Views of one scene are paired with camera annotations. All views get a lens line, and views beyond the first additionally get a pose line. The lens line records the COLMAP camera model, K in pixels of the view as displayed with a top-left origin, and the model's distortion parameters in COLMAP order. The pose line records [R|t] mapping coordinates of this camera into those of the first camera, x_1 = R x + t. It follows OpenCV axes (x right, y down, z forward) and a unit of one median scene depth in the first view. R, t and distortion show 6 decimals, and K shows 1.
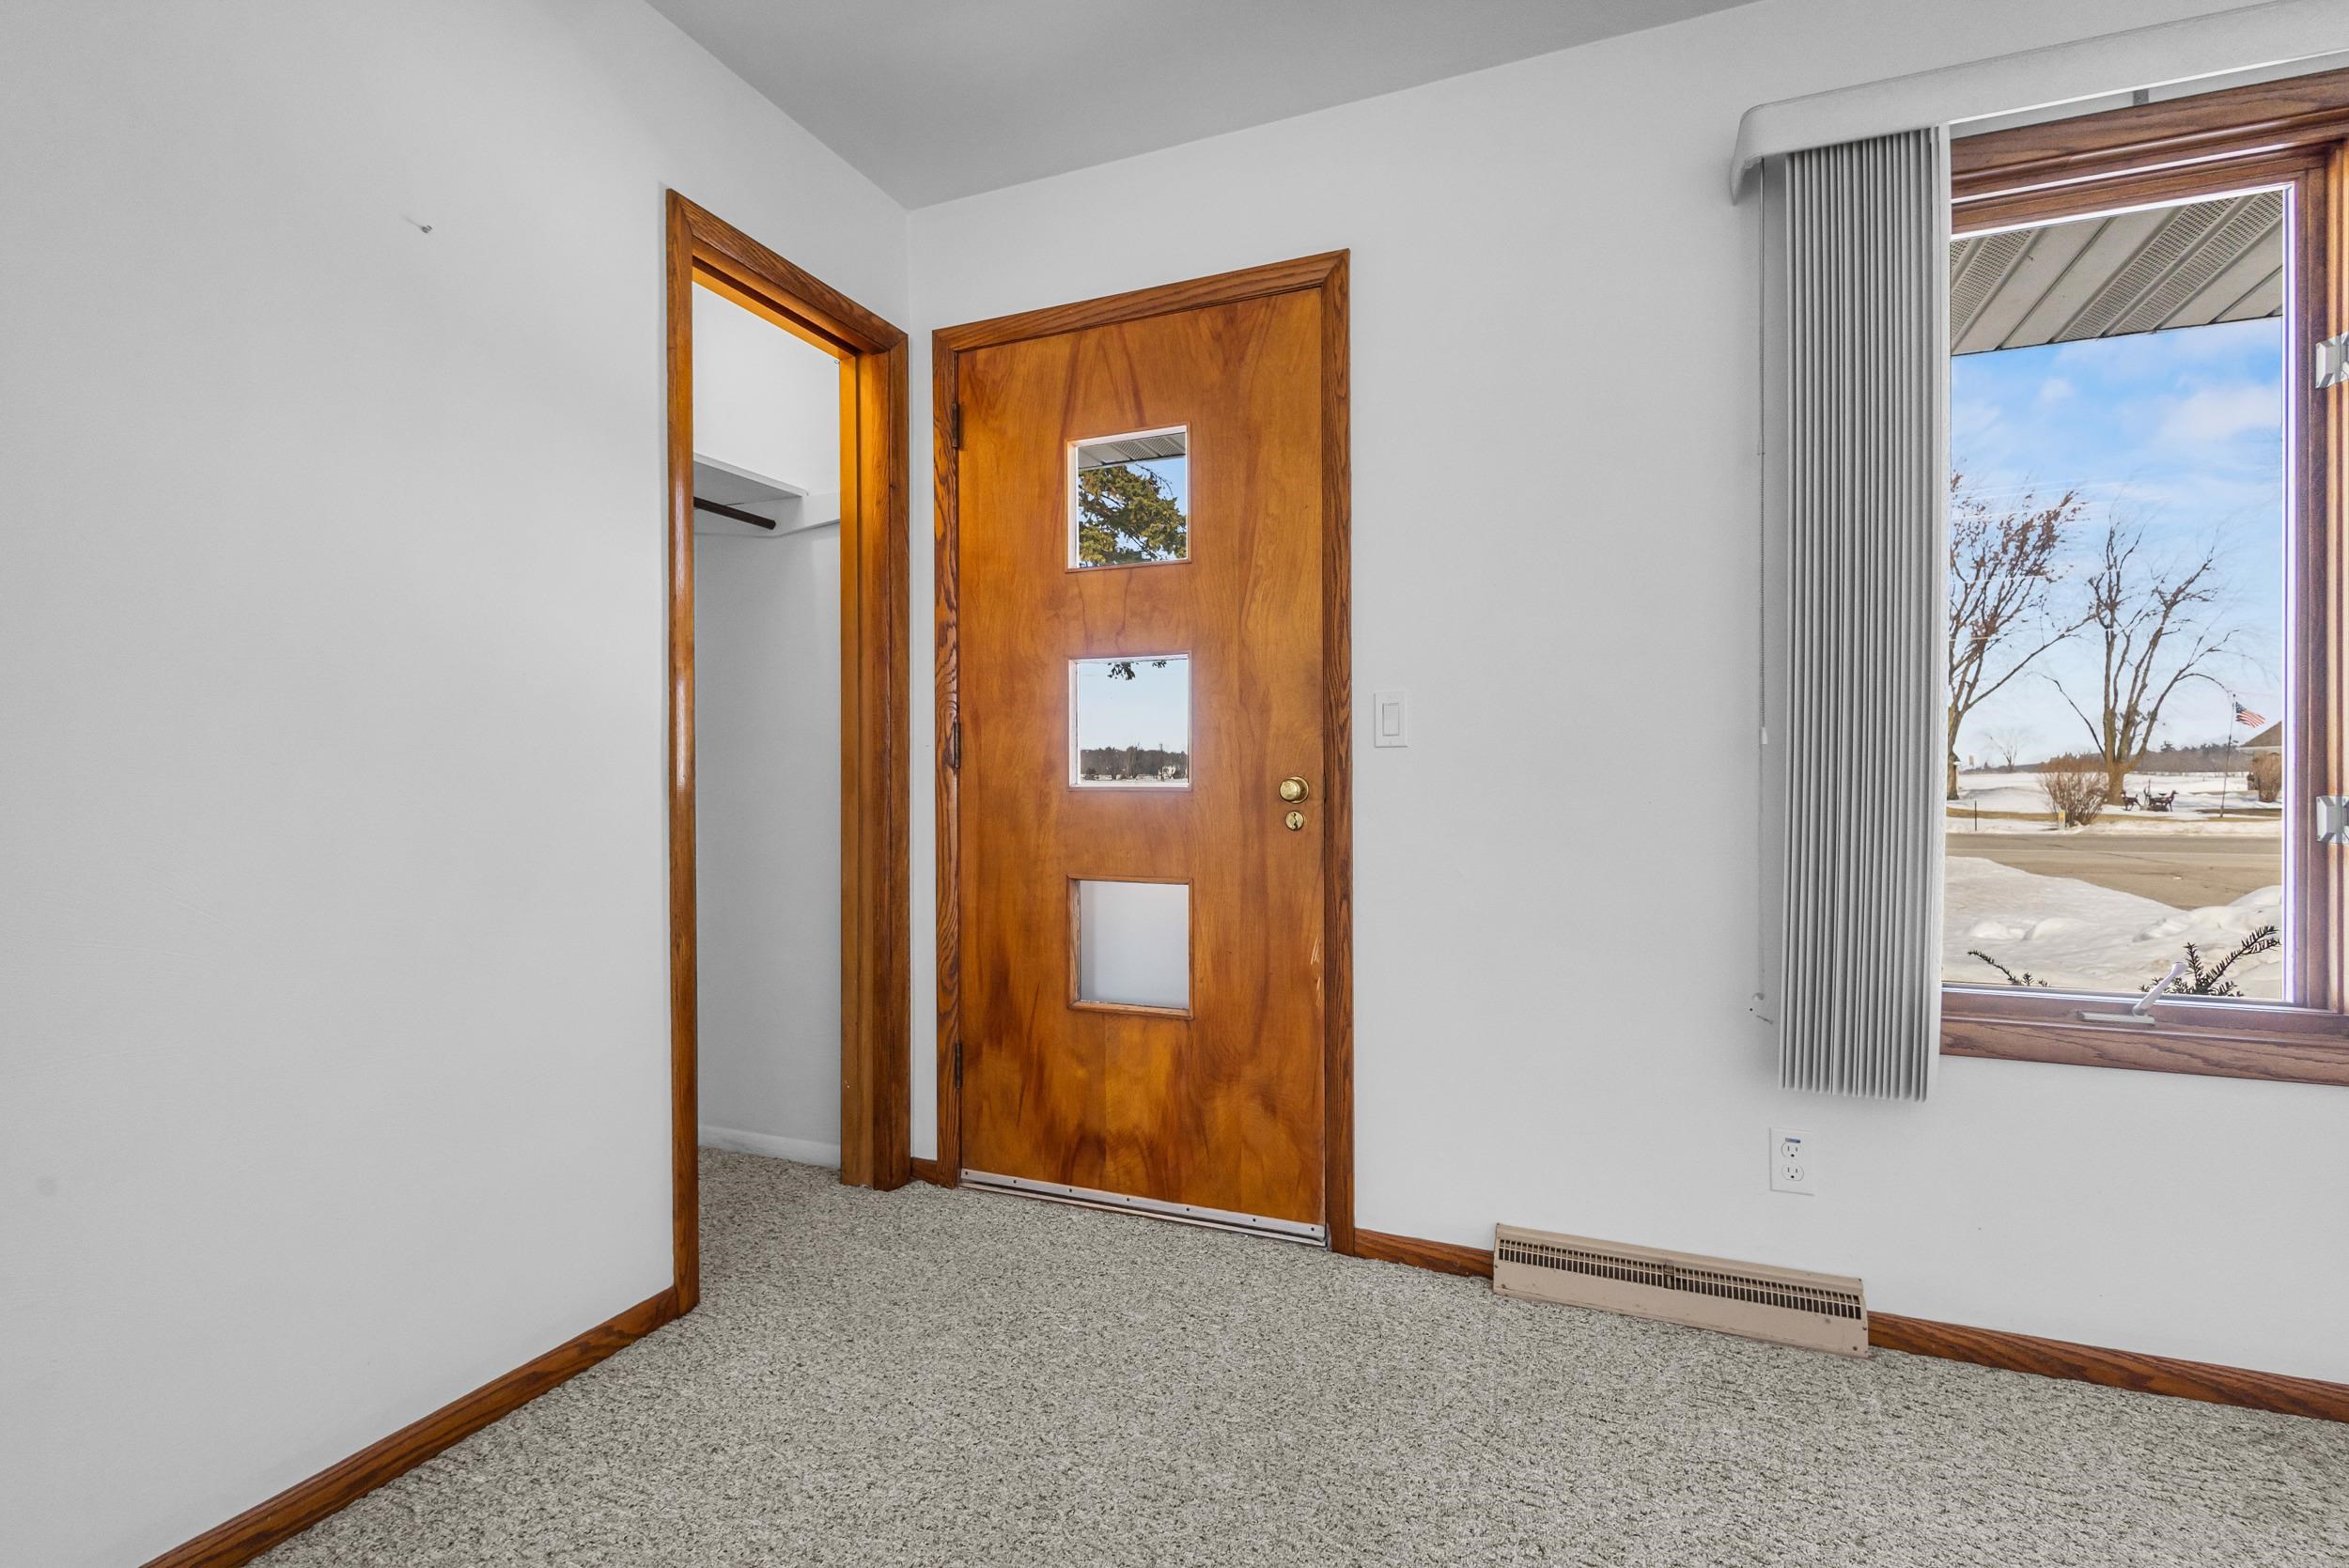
lens RADIAL K [[1084.5, 0, 1168.7], [0, 1084.5, 784.3], [0, 0, 1]] dist [0.003174, -0.001241]
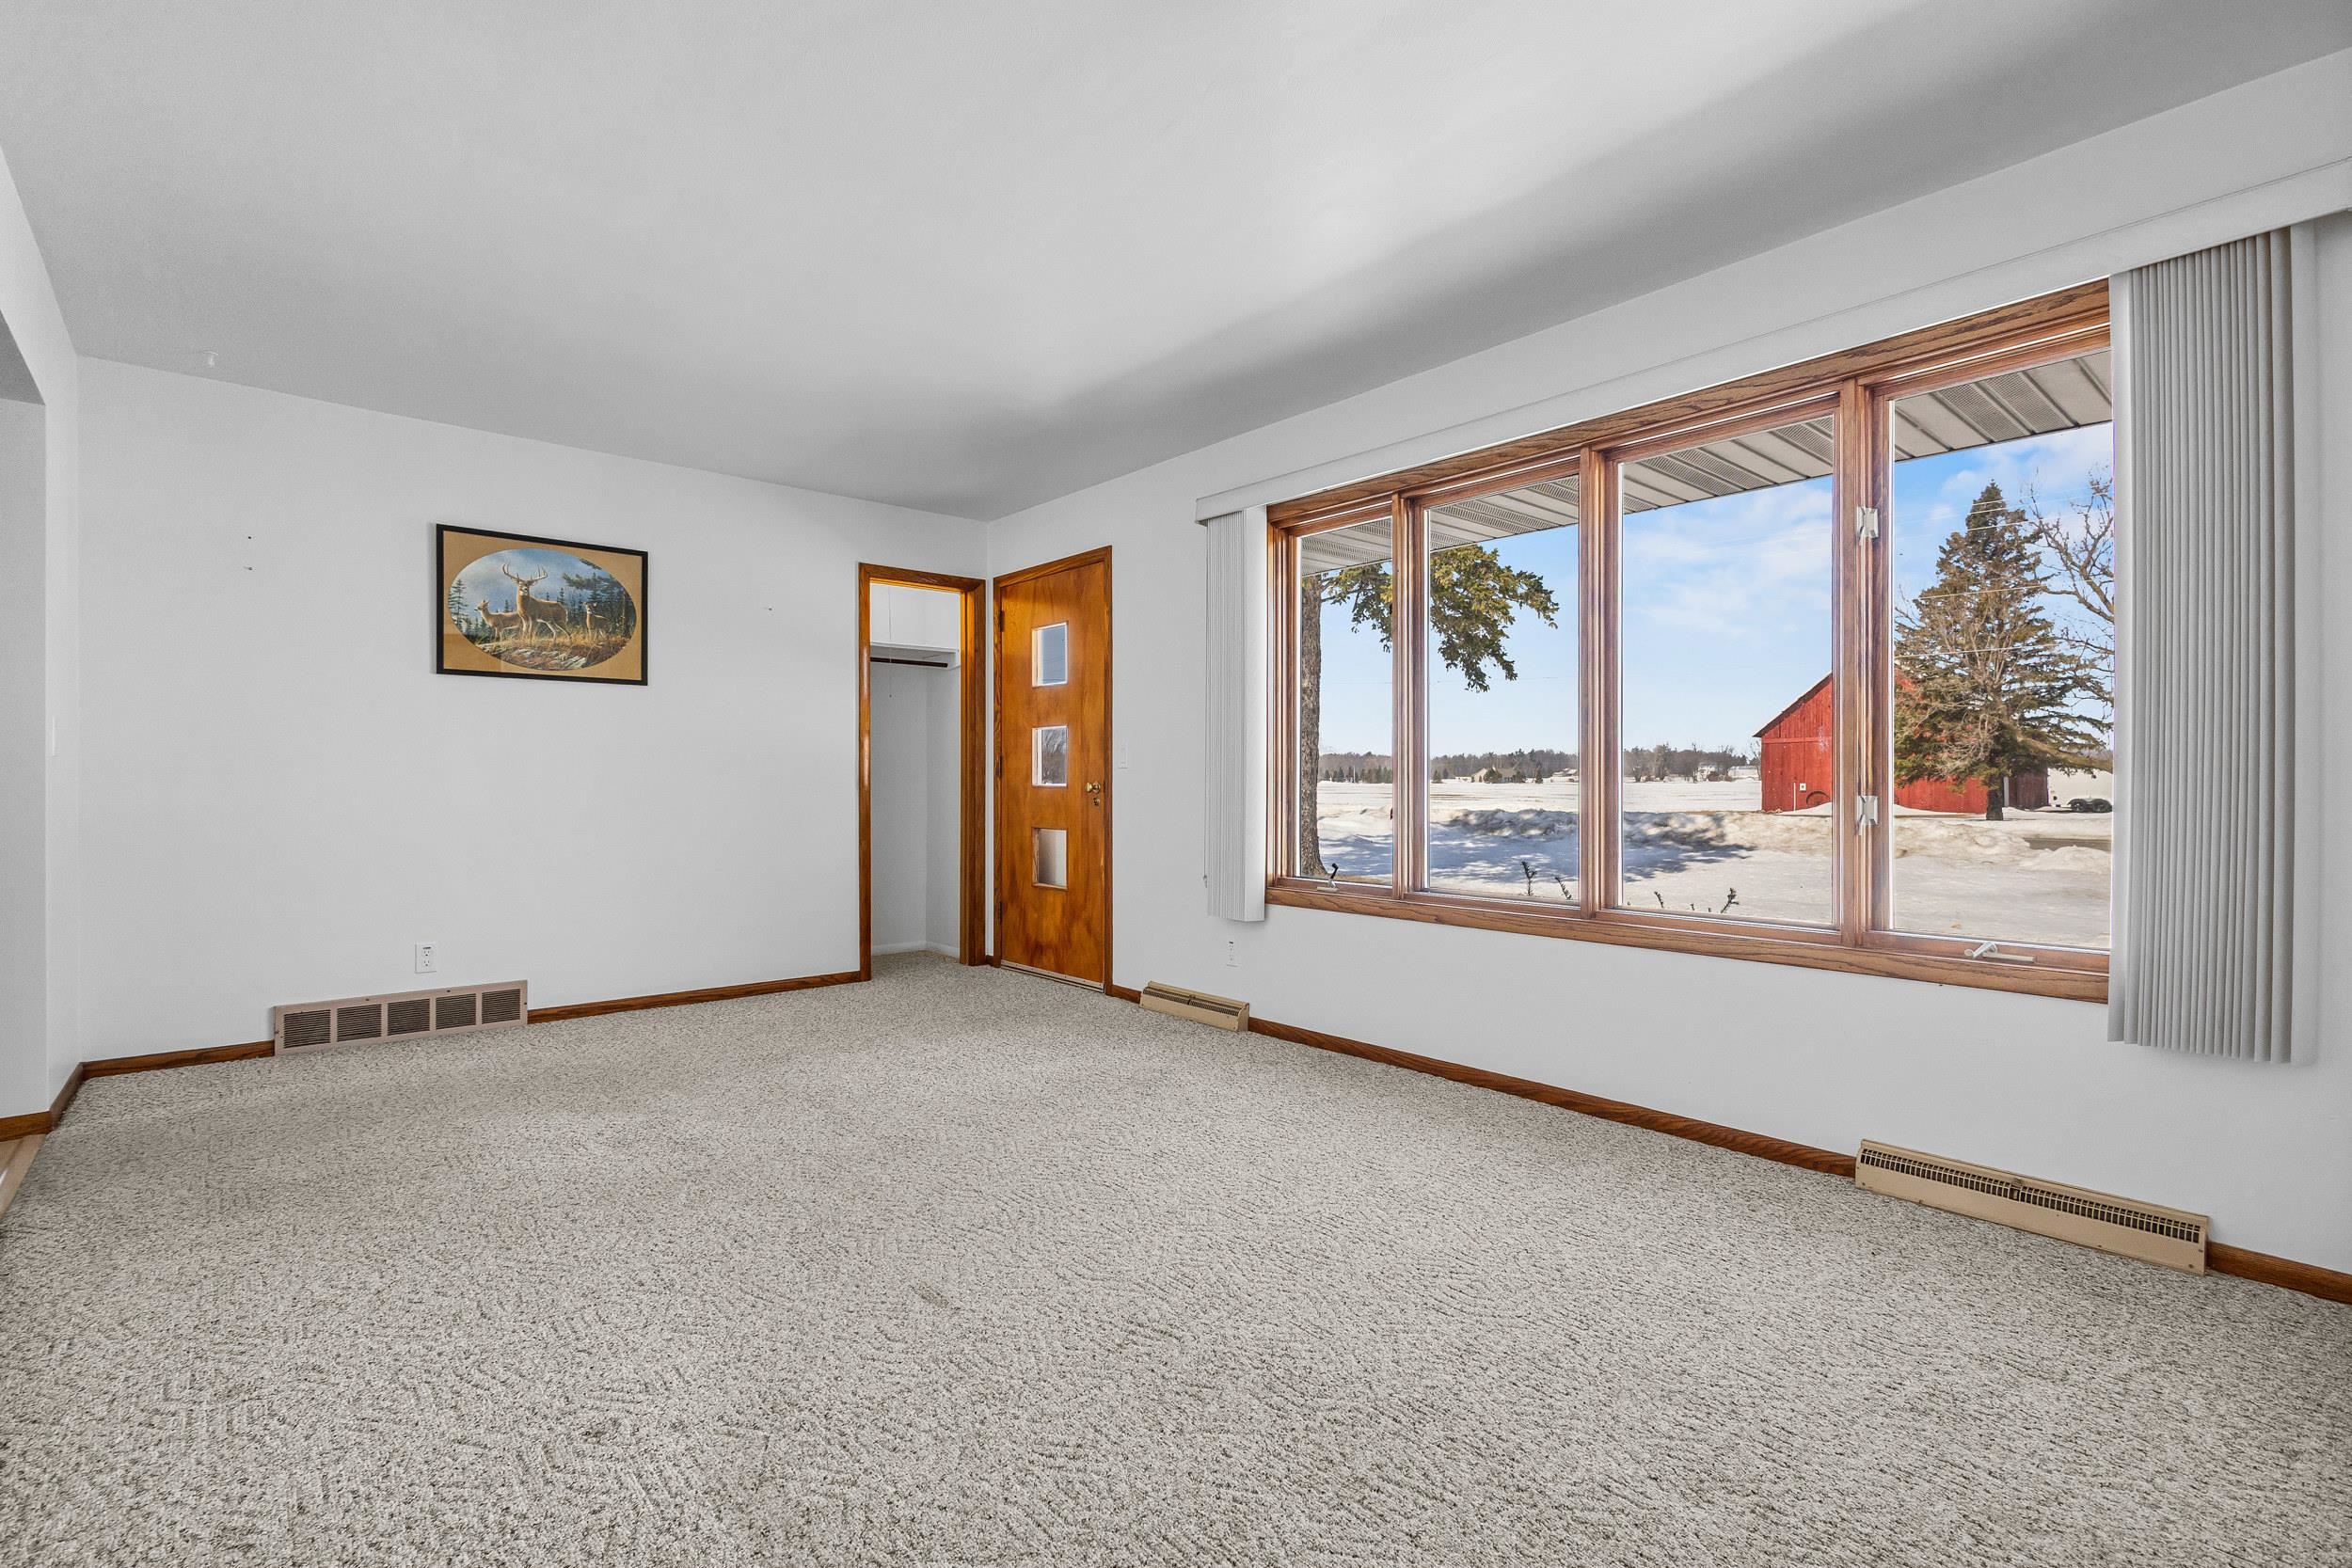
lens RADIAL K [[1085.8, 0, 1170.2], [0, 1085.8, 784.3], [0, 0, 1]] dist [0.003174, -0.001241]
pose [[0.893202, 0.004557, -0.449633, 1.148745], [-0.005008, 0.999987, 0.000187, -0.002211], [0.449628, 0.002085, 0.893213, -0.843542]]
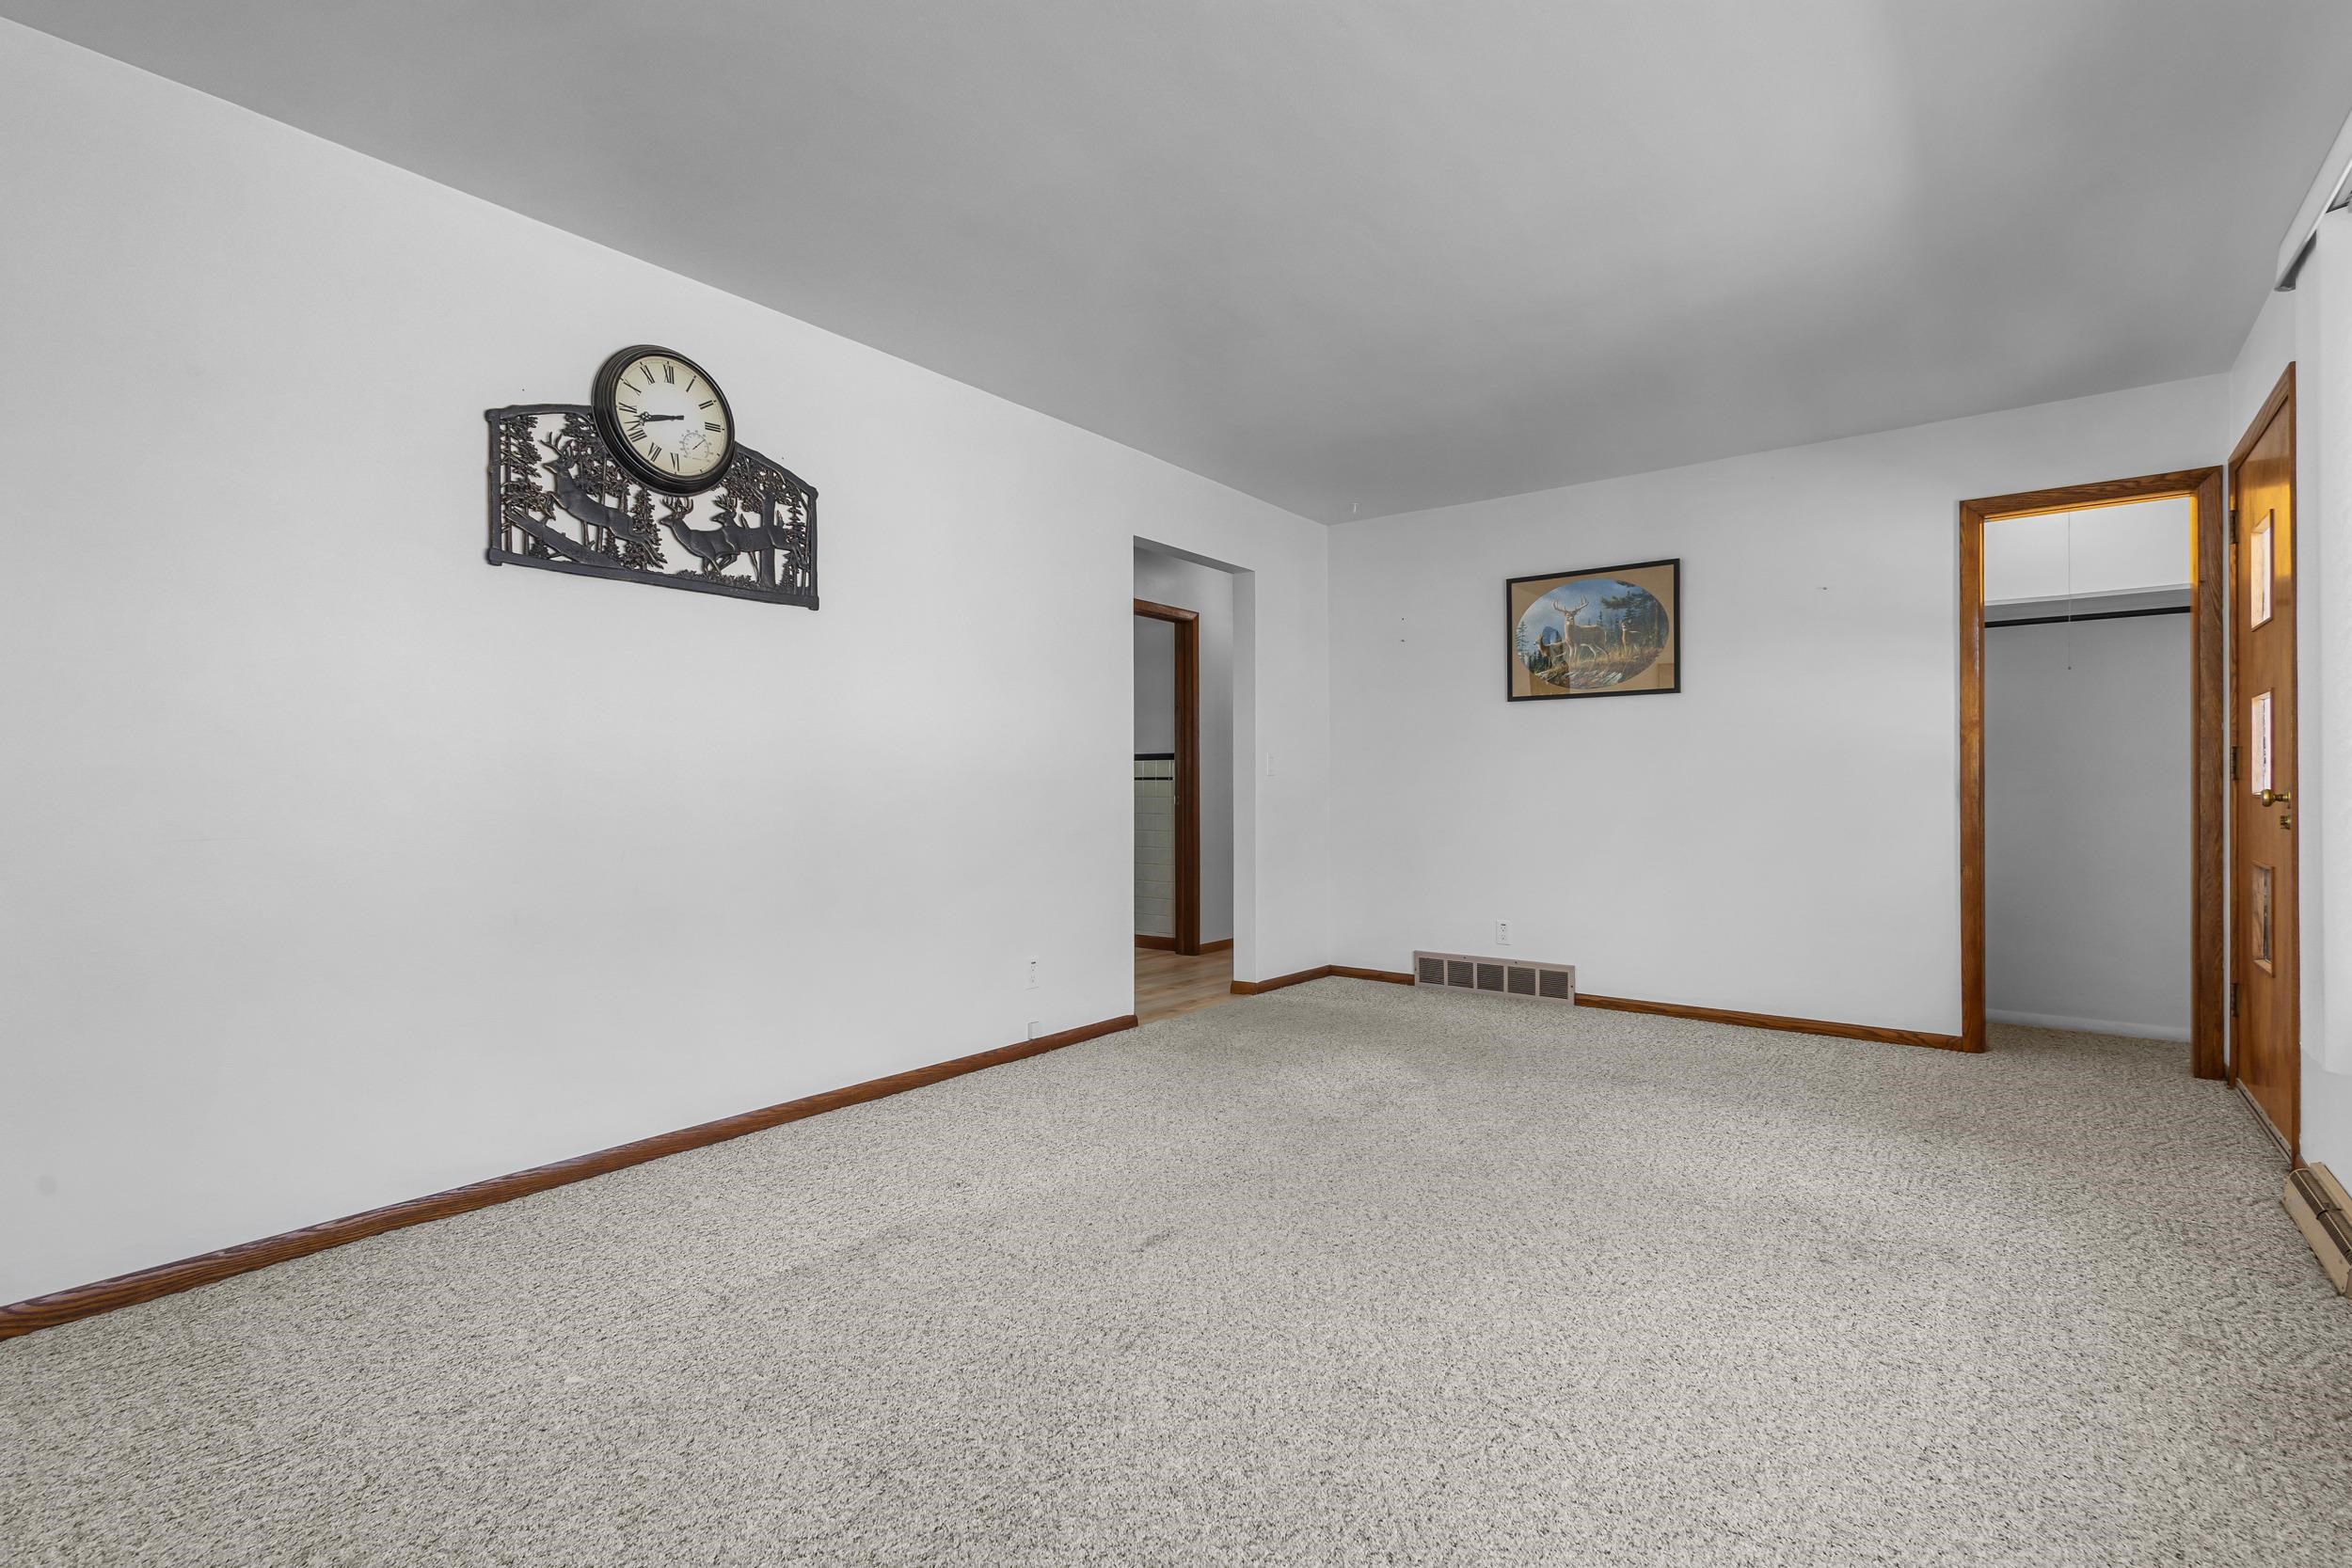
lens RADIAL K [[1085.8, 0, 1170.2], [0, 1085.8, 784.3], [0, 0, 1]] dist [0.003174, -0.001241]
pose [[-0.266223, -0.001774, -0.963910, 1.533667], [-0.000553, 0.999998, -0.001687, -0.006769], [0.963911, 0.000084, -0.266224, 0.084873]]
